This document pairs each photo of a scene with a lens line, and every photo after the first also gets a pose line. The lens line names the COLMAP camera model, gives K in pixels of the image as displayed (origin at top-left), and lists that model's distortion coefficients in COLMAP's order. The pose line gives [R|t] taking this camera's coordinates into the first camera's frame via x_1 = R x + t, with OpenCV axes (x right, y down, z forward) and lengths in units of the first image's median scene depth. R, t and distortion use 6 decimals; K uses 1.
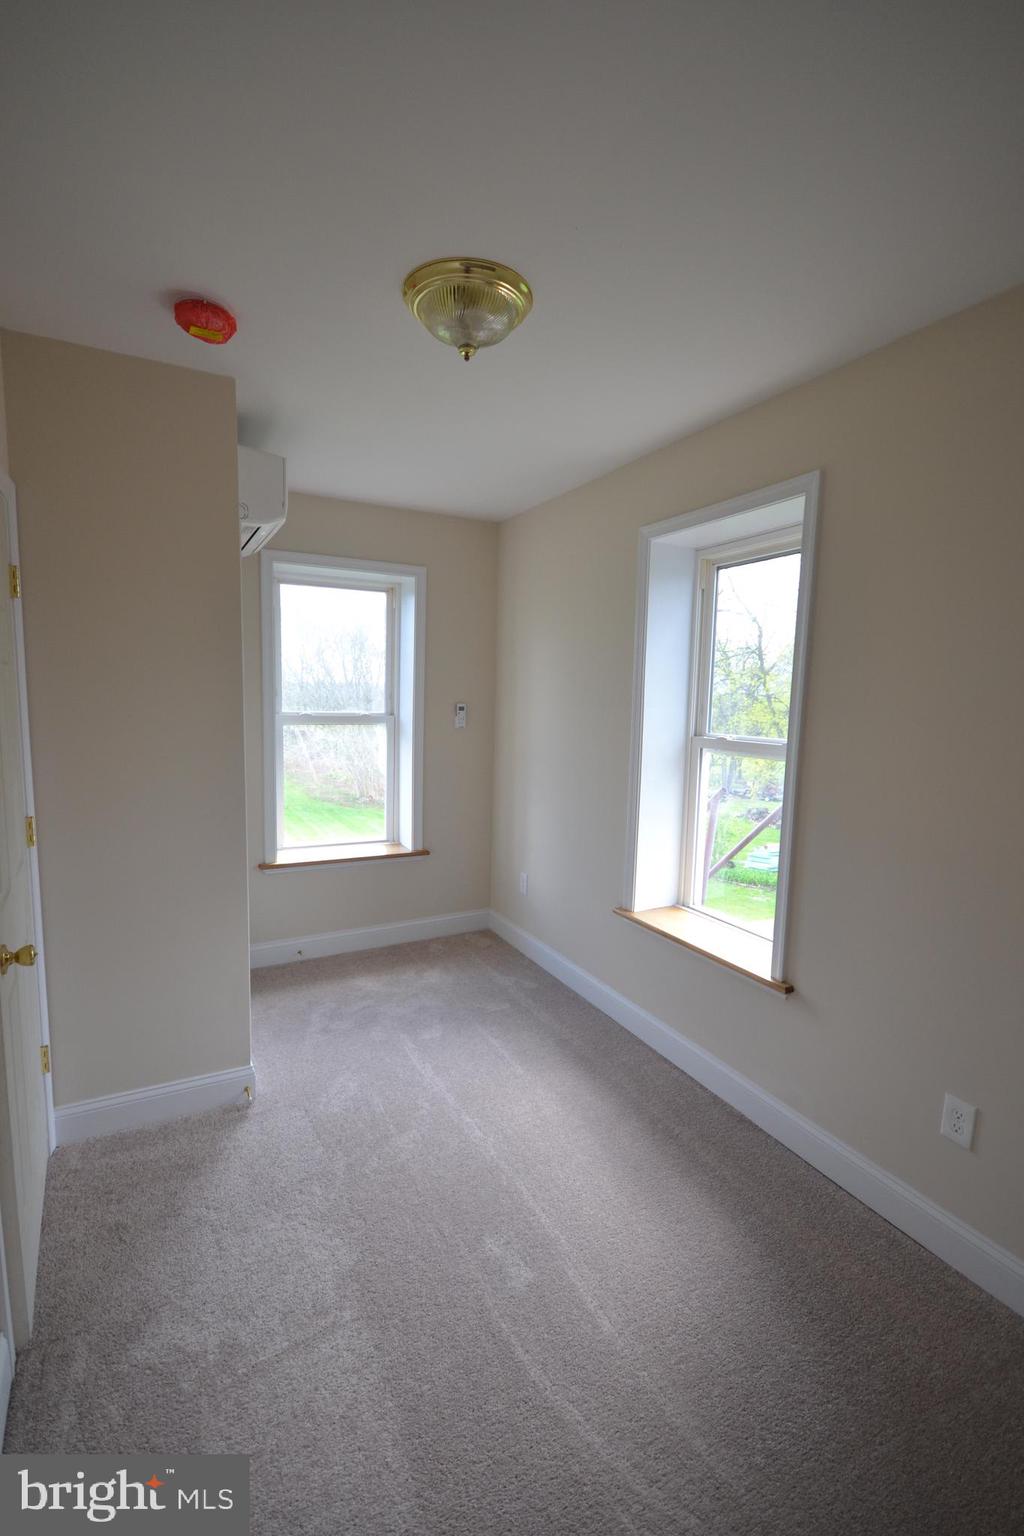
lens RADIAL K [[688.0, 0, 508.0], [0, 688.0, 781.2], [0, 0, 1]] dist [-0.000324, -0.000461]
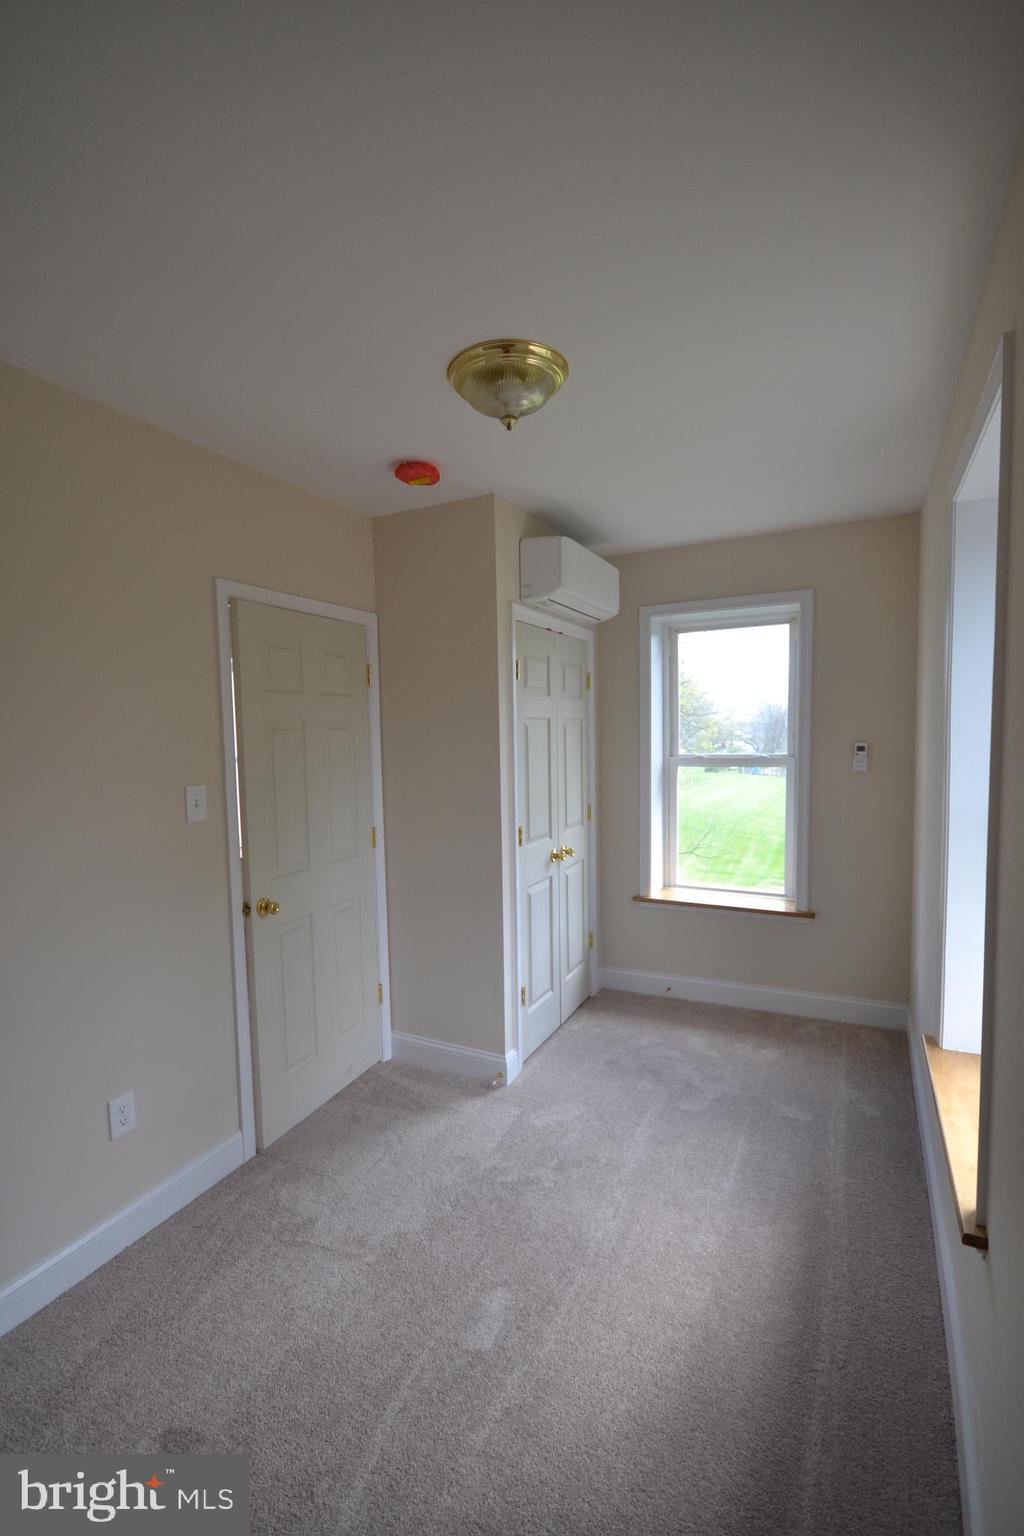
lens RADIAL K [[686.2, 0, 512.2], [0, 686.2, 781.6], [0, 0, 1]] dist [0.000688, -0.000340]
pose [[0.574170, 0.024161, -0.818380, 0.405582], [-0.069470, 0.997397, -0.019294, -0.023650], [0.815784, 0.067931, 0.574354, 0.211559]]
